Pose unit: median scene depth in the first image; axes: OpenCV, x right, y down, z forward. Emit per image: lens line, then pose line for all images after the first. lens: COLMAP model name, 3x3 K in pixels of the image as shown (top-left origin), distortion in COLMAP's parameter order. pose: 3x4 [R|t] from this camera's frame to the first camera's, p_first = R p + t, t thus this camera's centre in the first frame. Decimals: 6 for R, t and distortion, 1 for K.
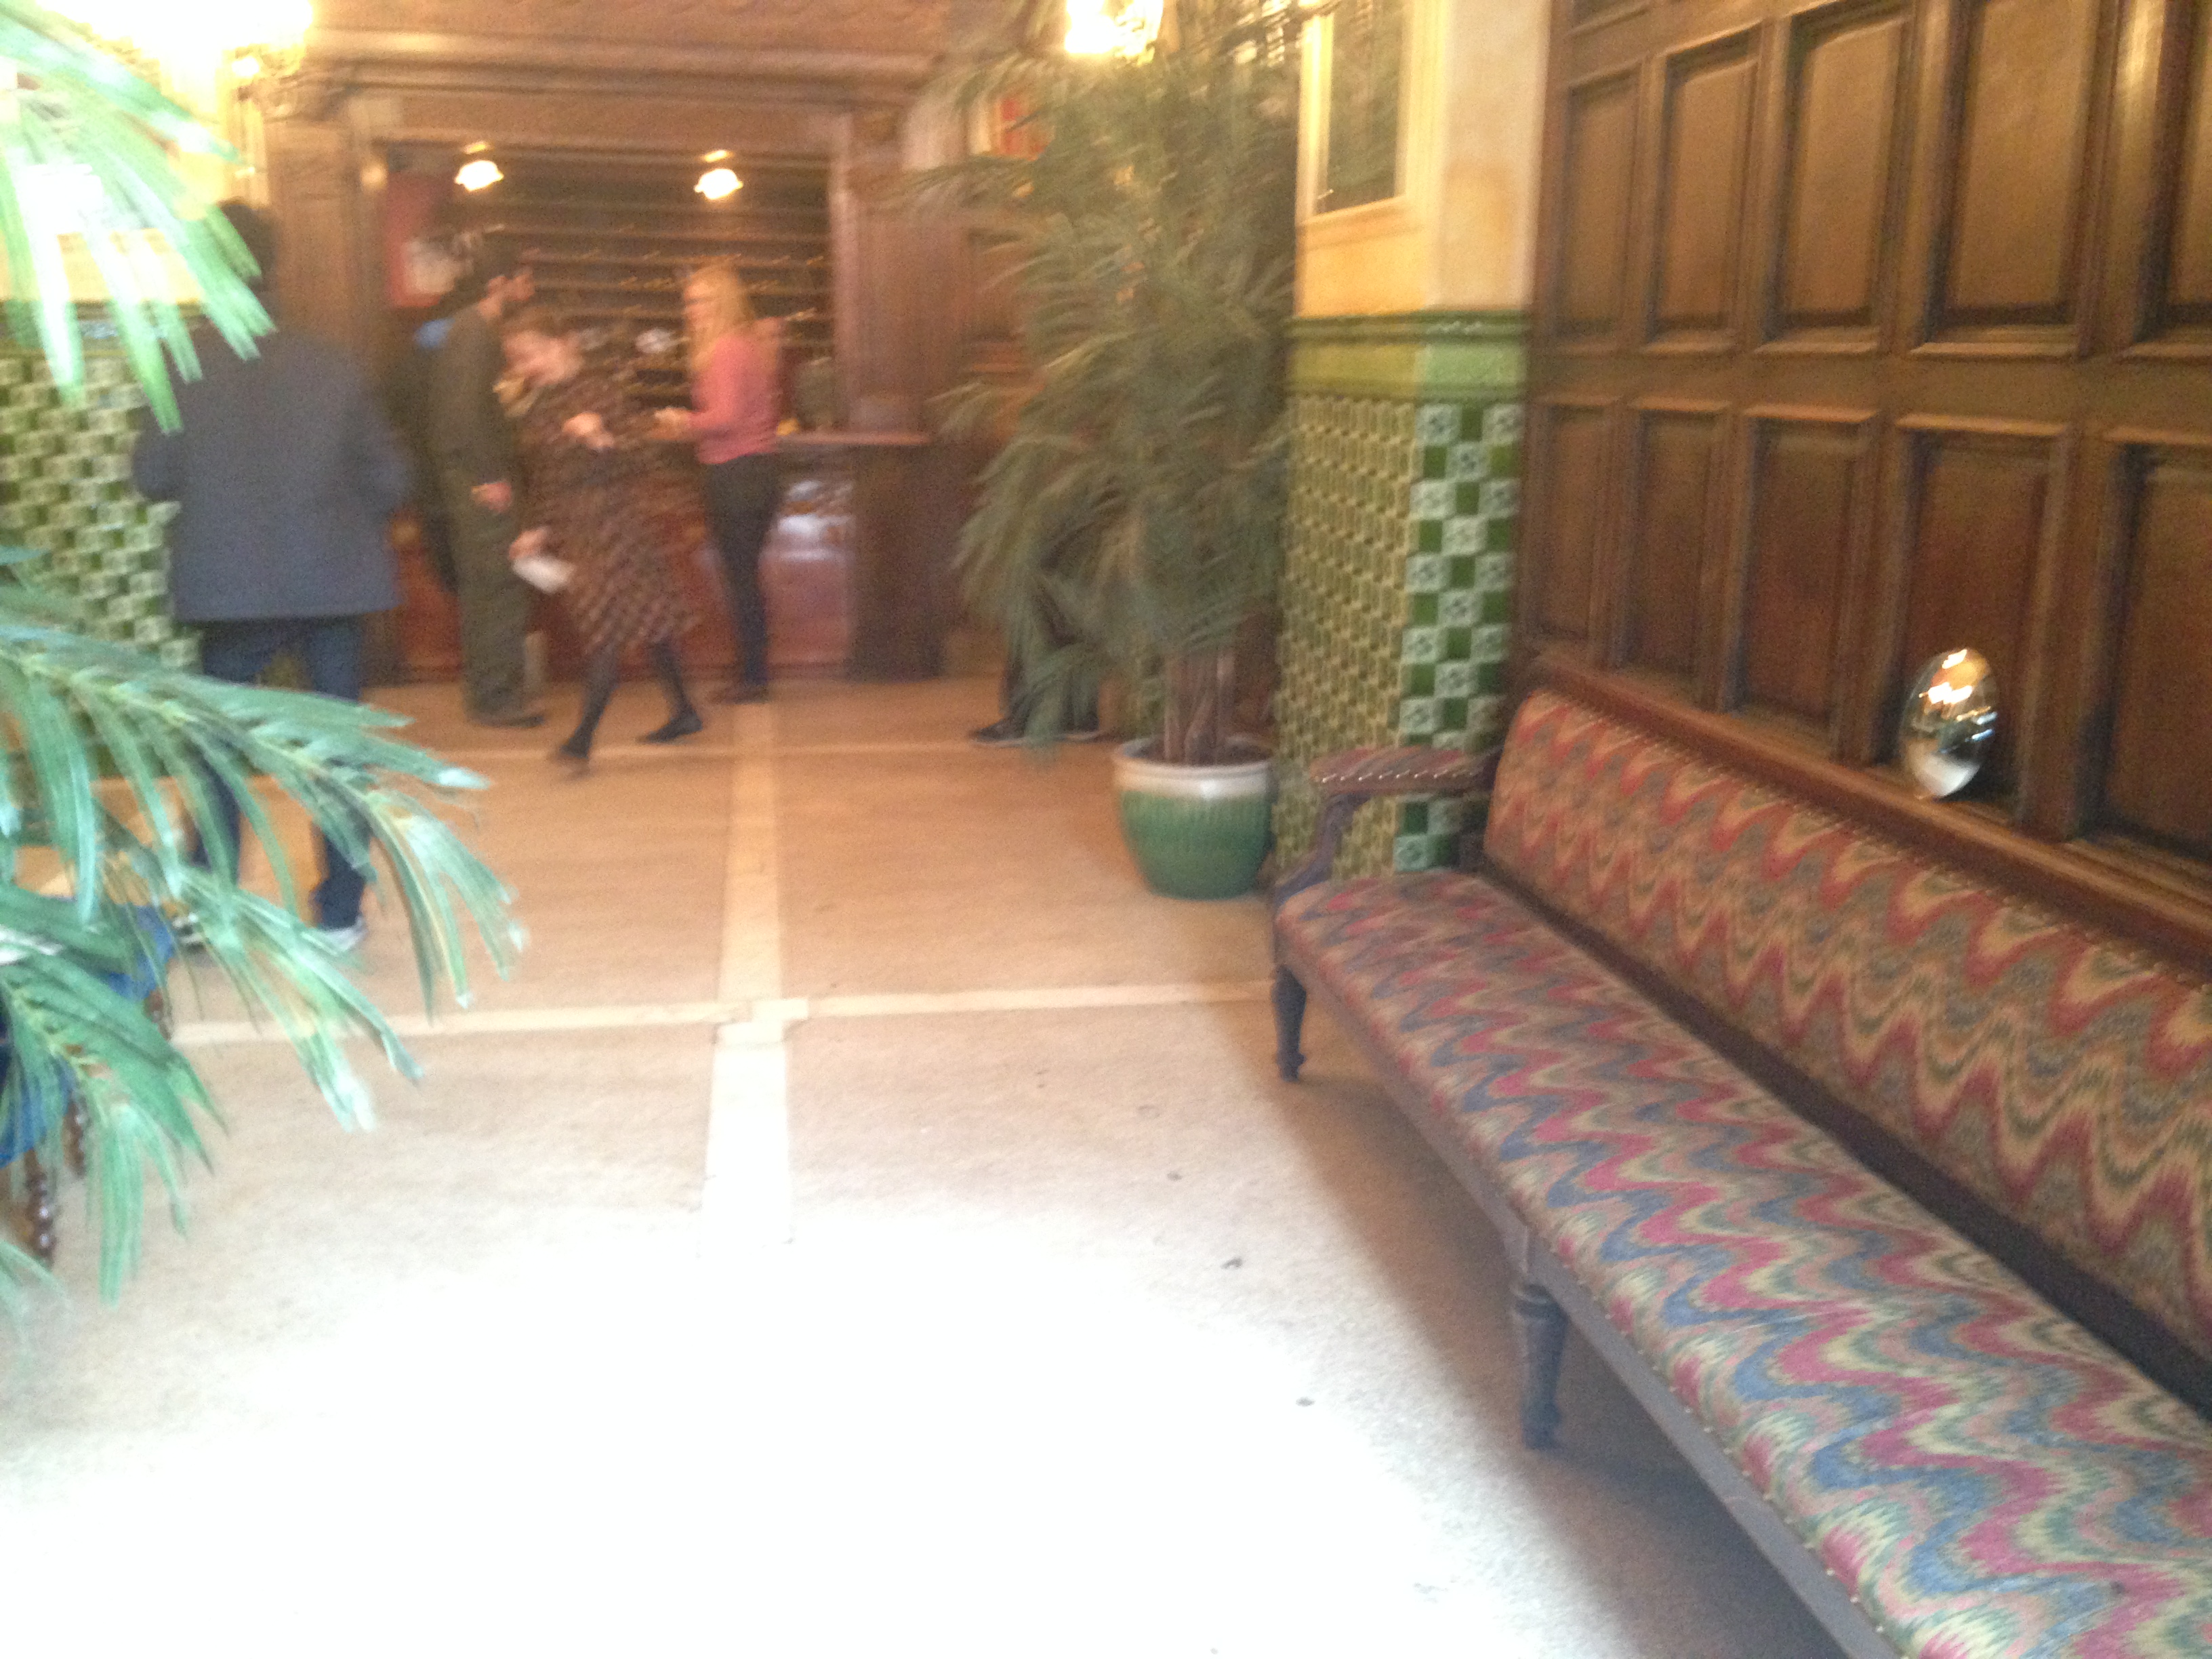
lens RADIAL K [[2014.3, 0, 1106.0], [0, 2014.3, 829.5], [0, 0, 1]] dist [0.195917, -0.275886]
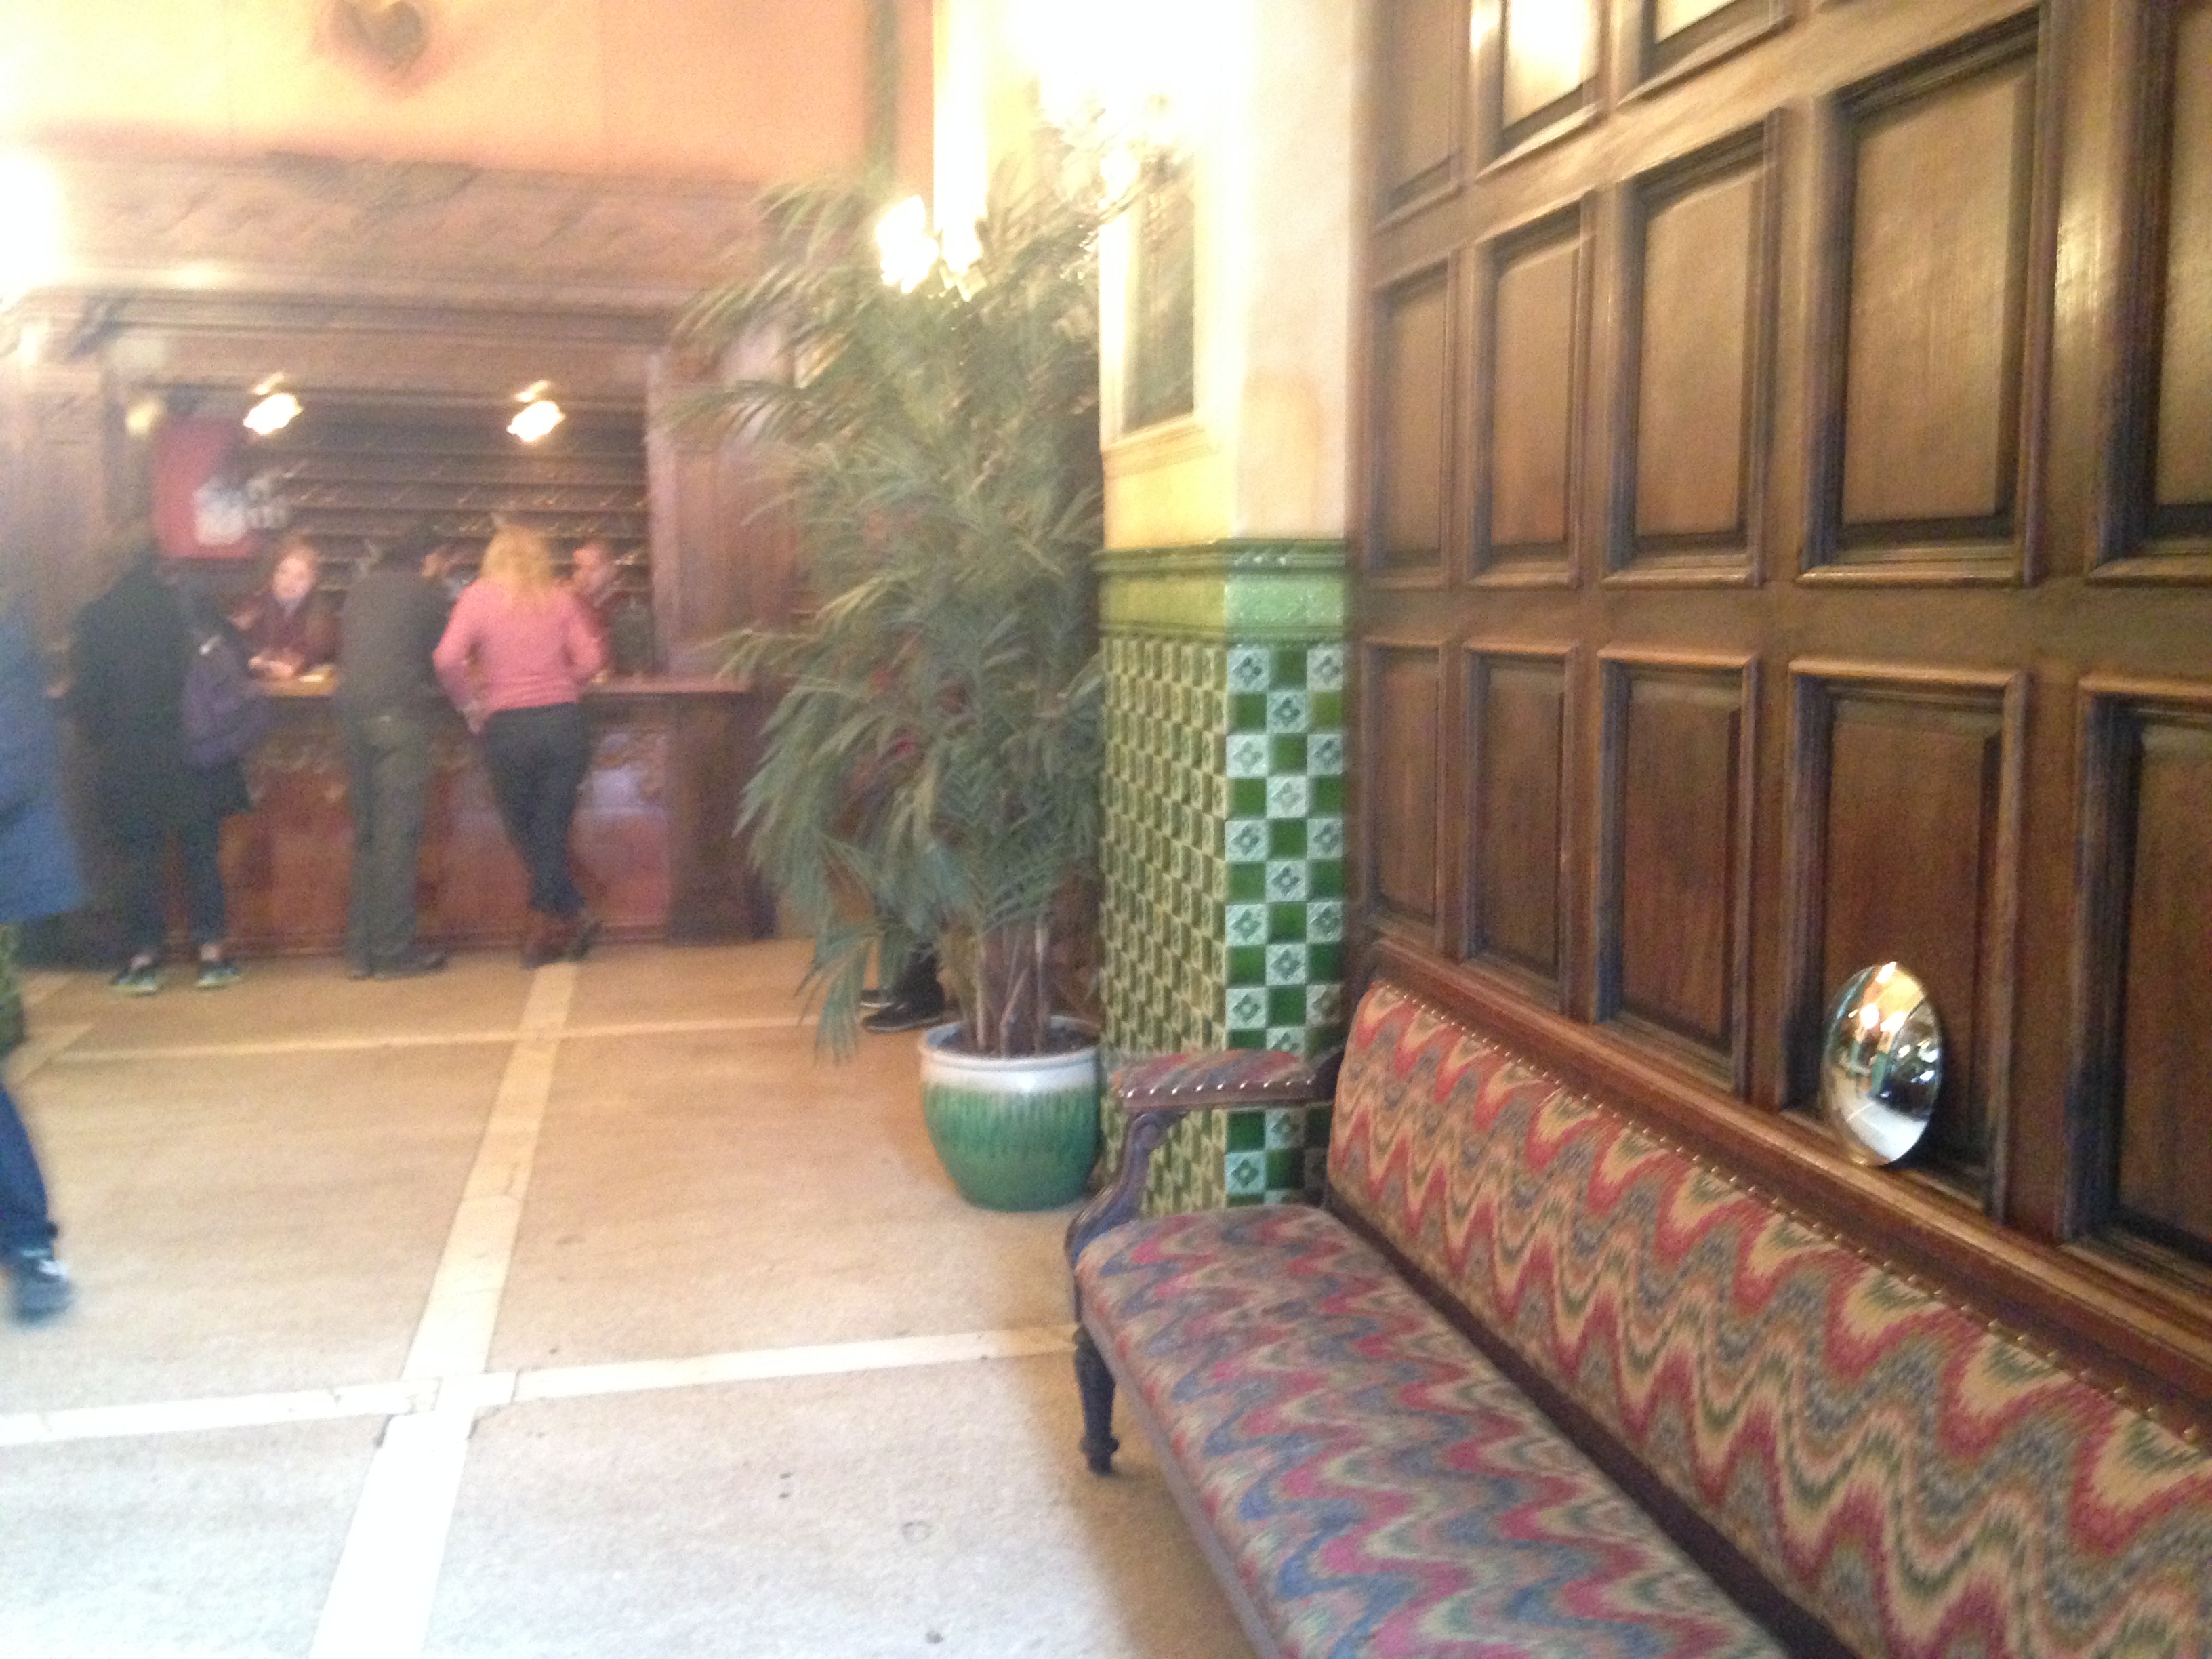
lens RADIAL K [[2035.2, 0, 1106.0], [0, 2035.2, 829.5], [0, 0, 1]] dist [0.177988, -0.238779]
pose [[0.998484, -0.018095, 0.051975, 0.059743], [0.023988, 0.993065, -0.115090, -0.037059], [-0.049532, 0.116163, 0.991994, 0.173241]]
